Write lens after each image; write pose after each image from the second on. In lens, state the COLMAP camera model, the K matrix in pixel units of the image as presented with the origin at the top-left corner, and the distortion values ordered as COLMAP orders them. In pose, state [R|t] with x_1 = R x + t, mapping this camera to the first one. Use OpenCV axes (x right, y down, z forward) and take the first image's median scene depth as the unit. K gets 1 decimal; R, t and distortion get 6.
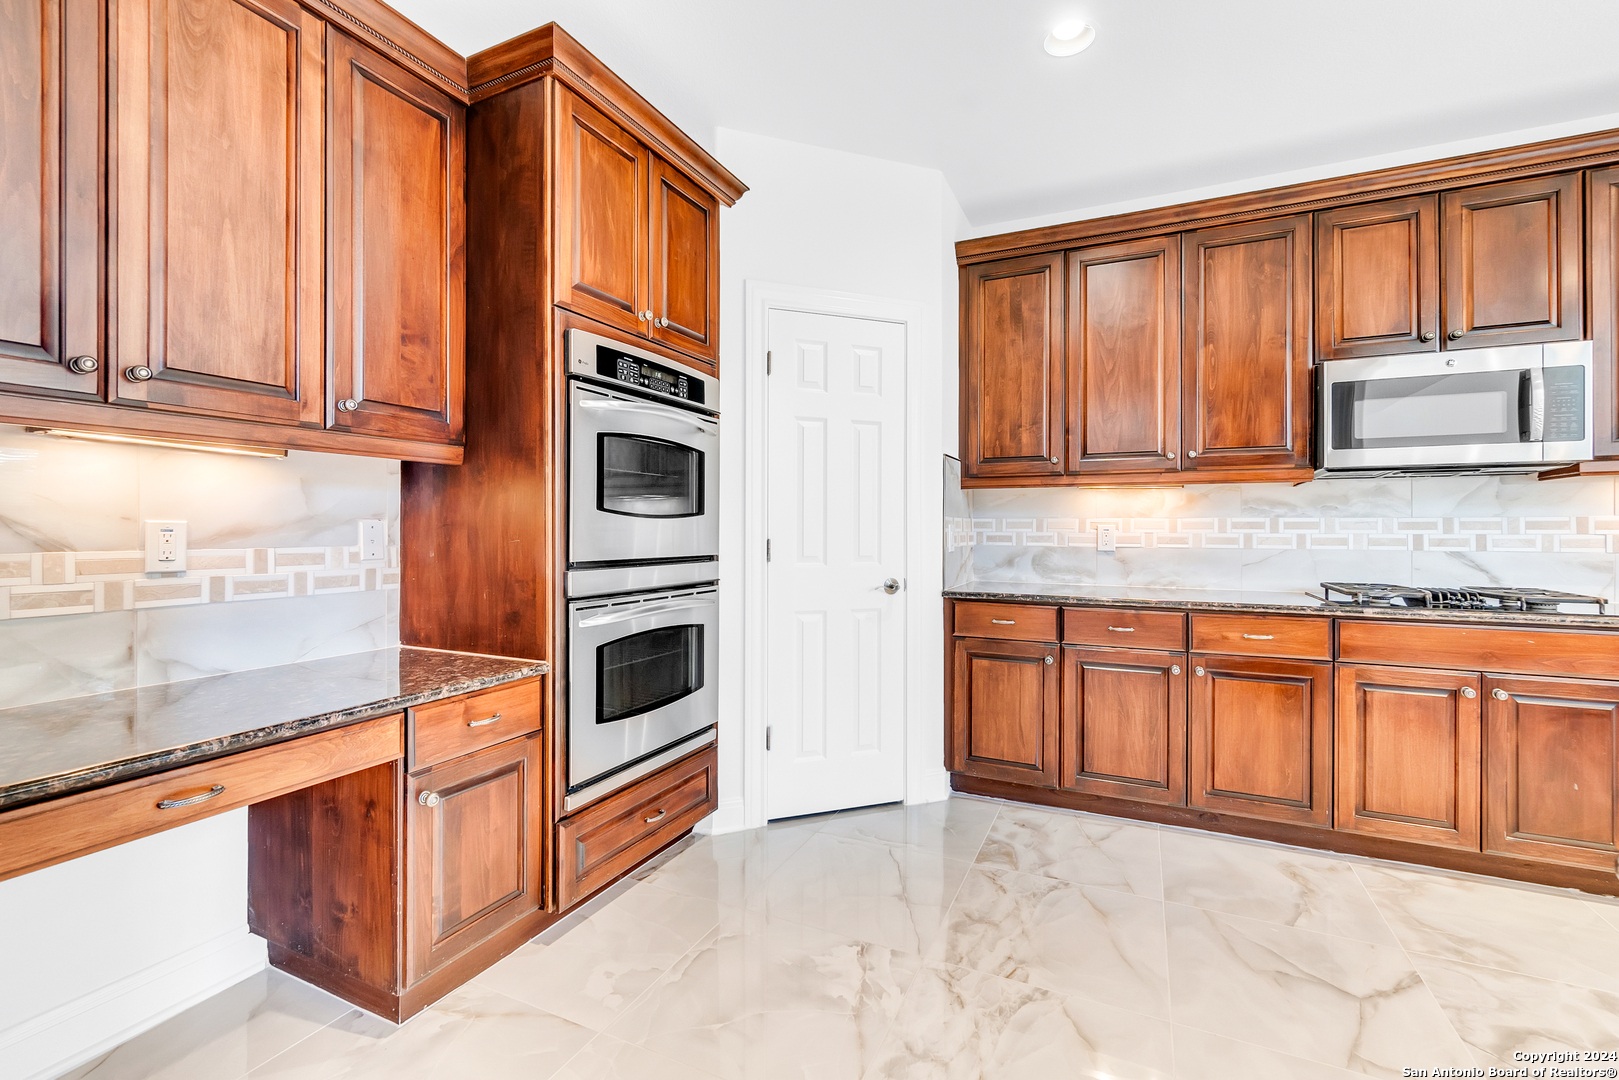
lens RADIAL K [[713.5, 0, 808.6], [0, 713.5, 527.8], [0, 0, 1]] dist [-0.010297, 0.000322]
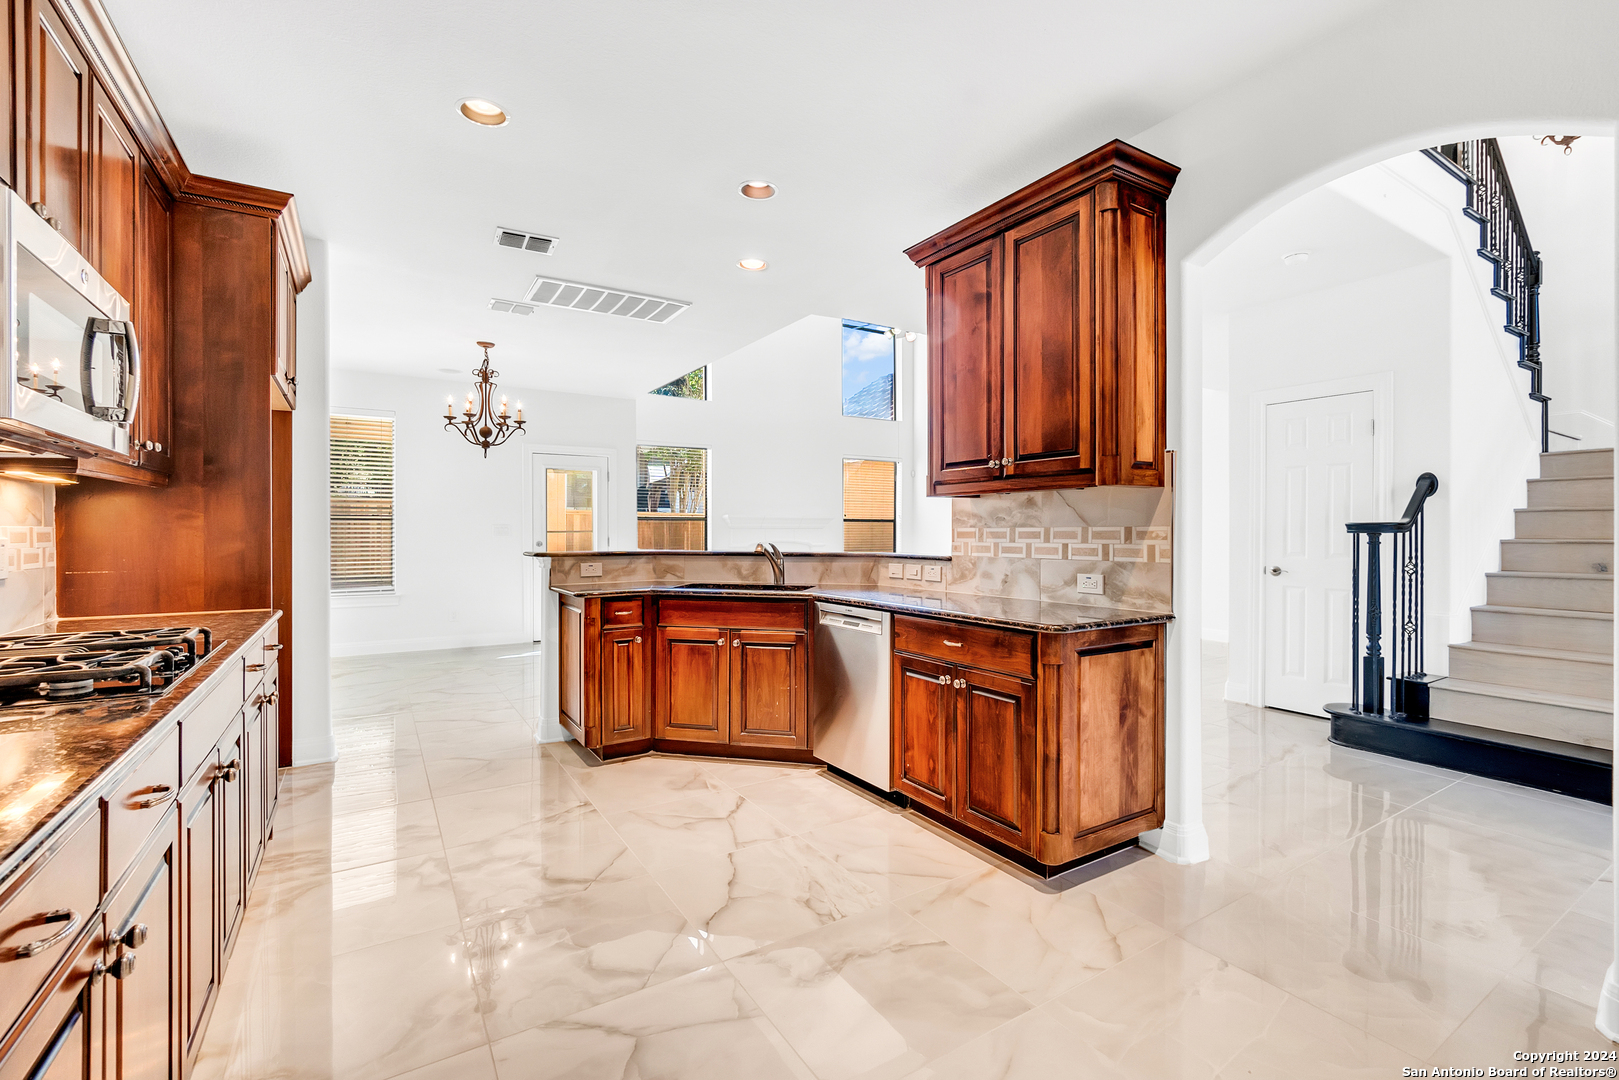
lens RADIAL K [[708.6, 0, 814.5], [0, 708.6, 535.1], [0, 0, 1]] dist [-0.008140, 0.005712]
pose [[-0.838241, -0.005250, 0.545275, 0.046322], [-0.001789, 0.999975, 0.006878, -0.014782], [-0.545297, 0.004790, -0.838229, 1.235295]]
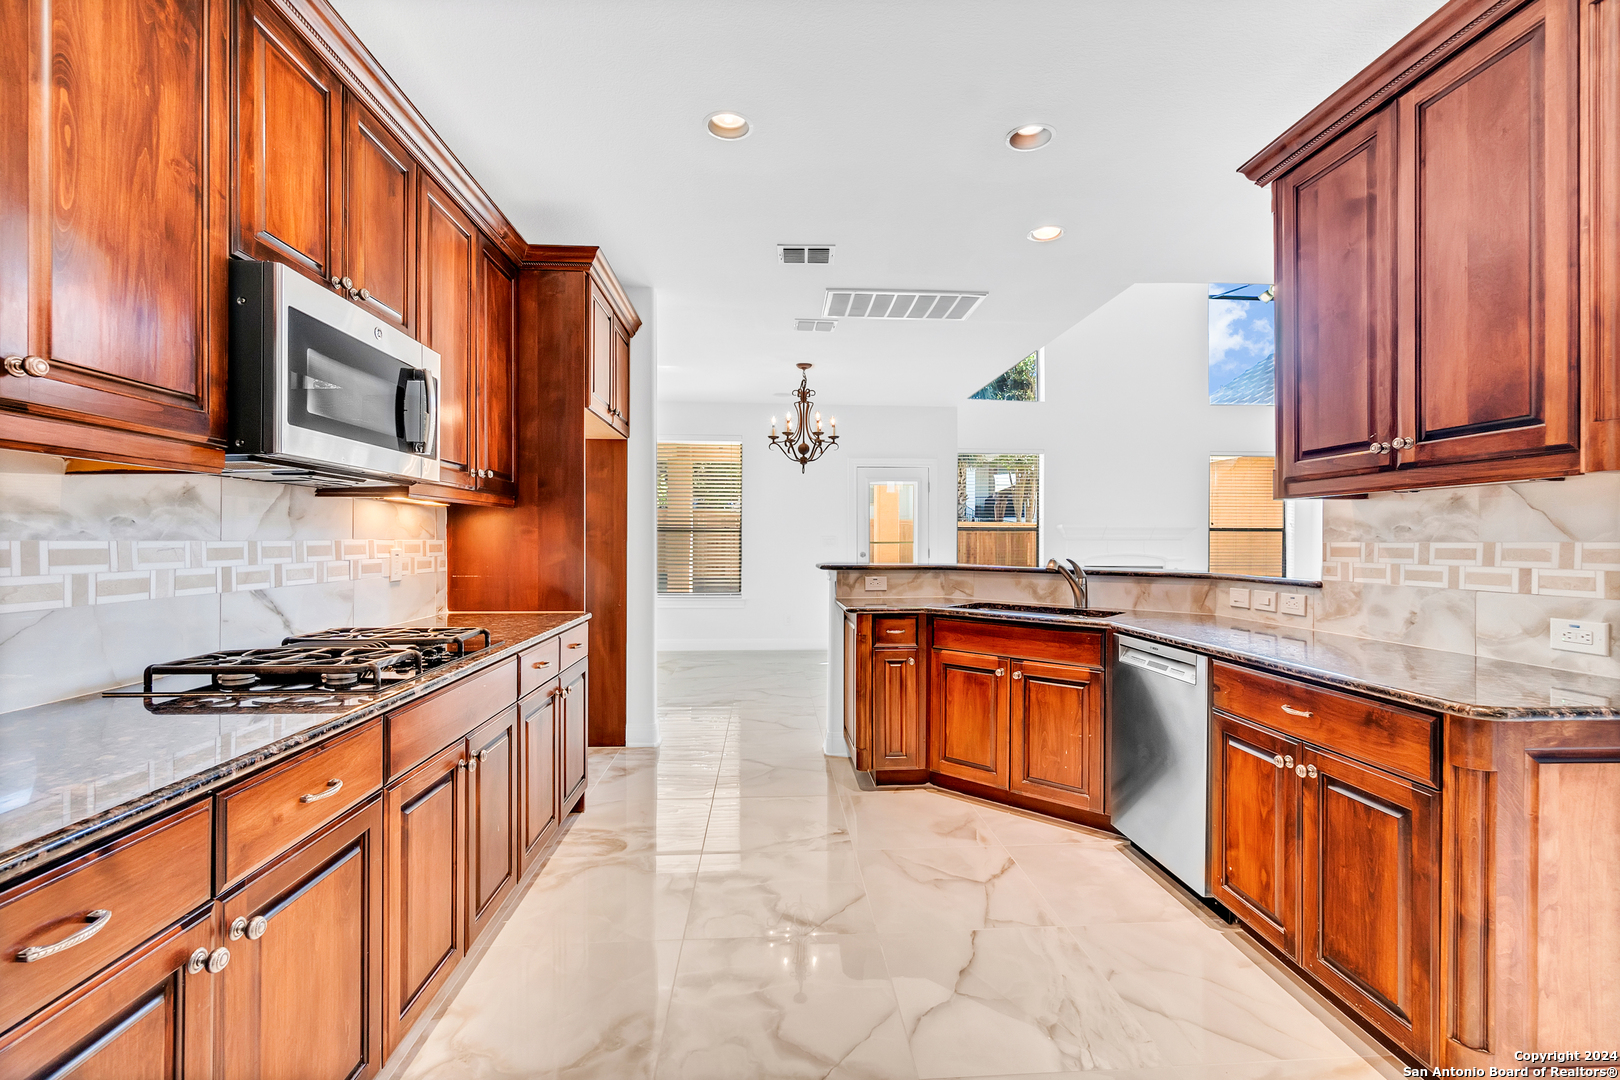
lens RADIAL K [[708.8, 0, 814.3], [0, 708.8, 541.8], [0, 0, 1]] dist [-0.002499, 0.000892]
pose [[-0.480296, -0.004817, 0.877093, 0.048310], [-0.003518, 0.999987, 0.003565, -0.021442], [-0.877099, -0.001373, -0.480307, 1.010072]]
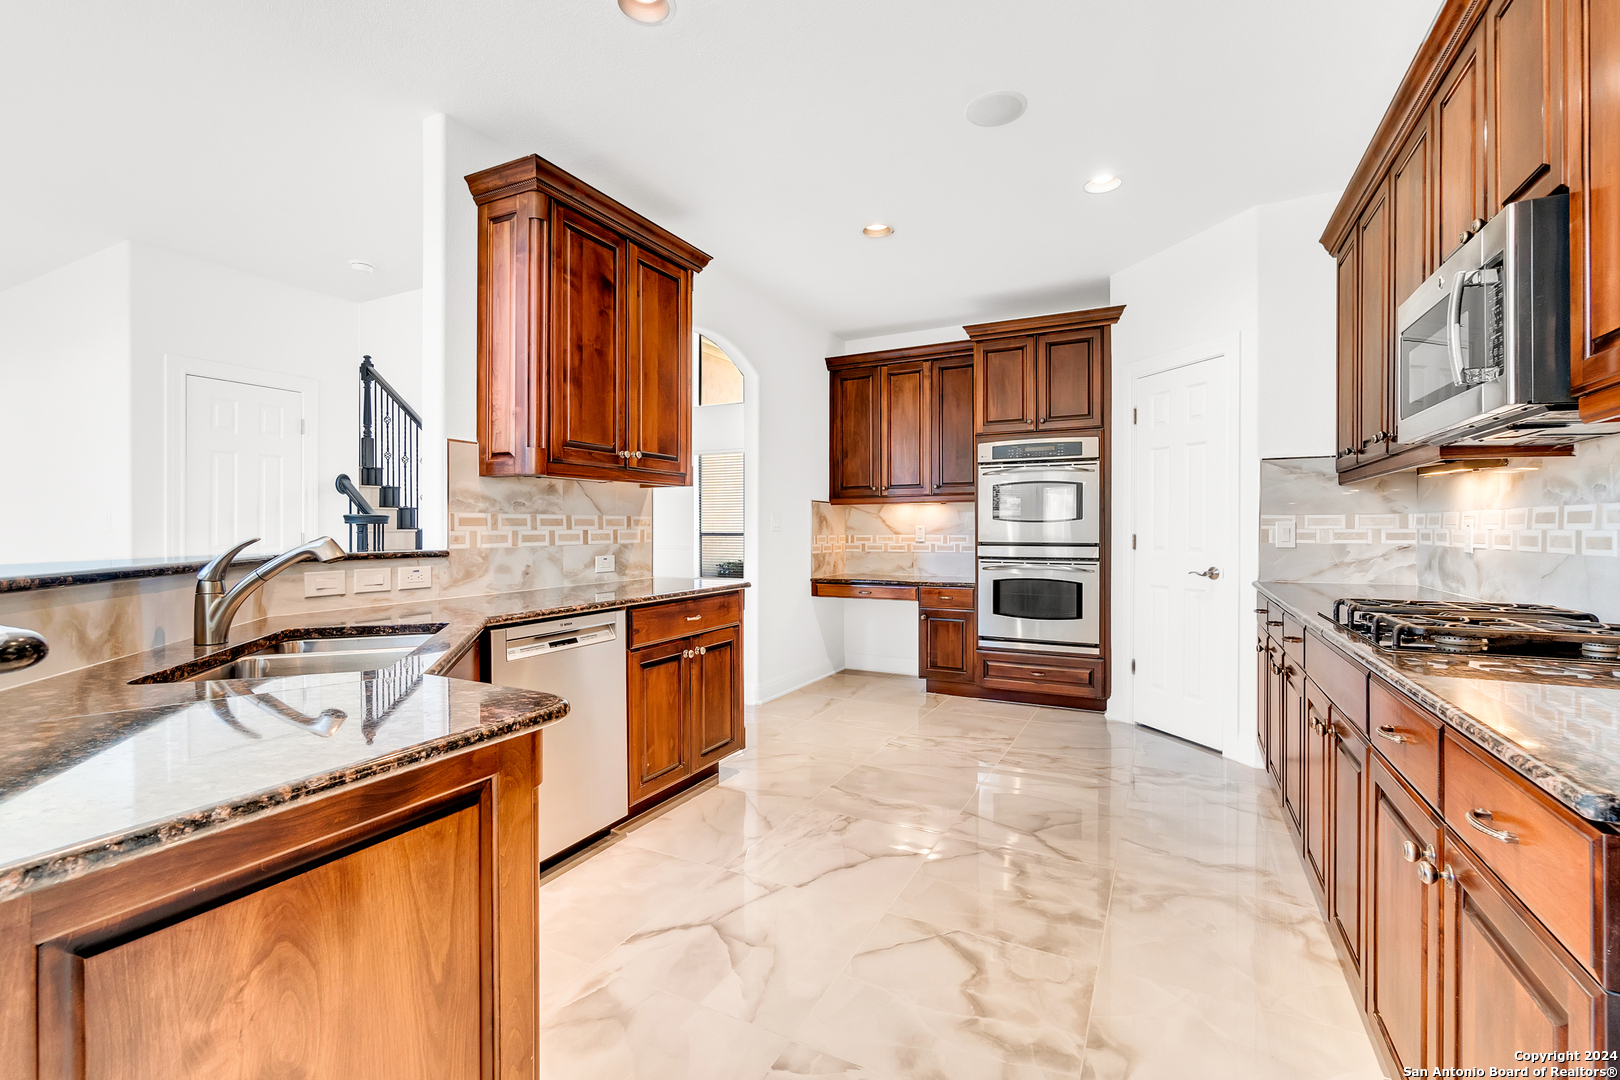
lens RADIAL K [[725.2, 0, 808.3], [0, 725.2, 529.3], [0, 0, 1]] dist [0.017056, 0.000205]
pose [[-0.034263, -0.000086, -0.999413, 1.765332], [-0.003019, 0.999995, 0.000018, 0.005178], [0.999408, 0.003018, -0.034263, 0.419632]]
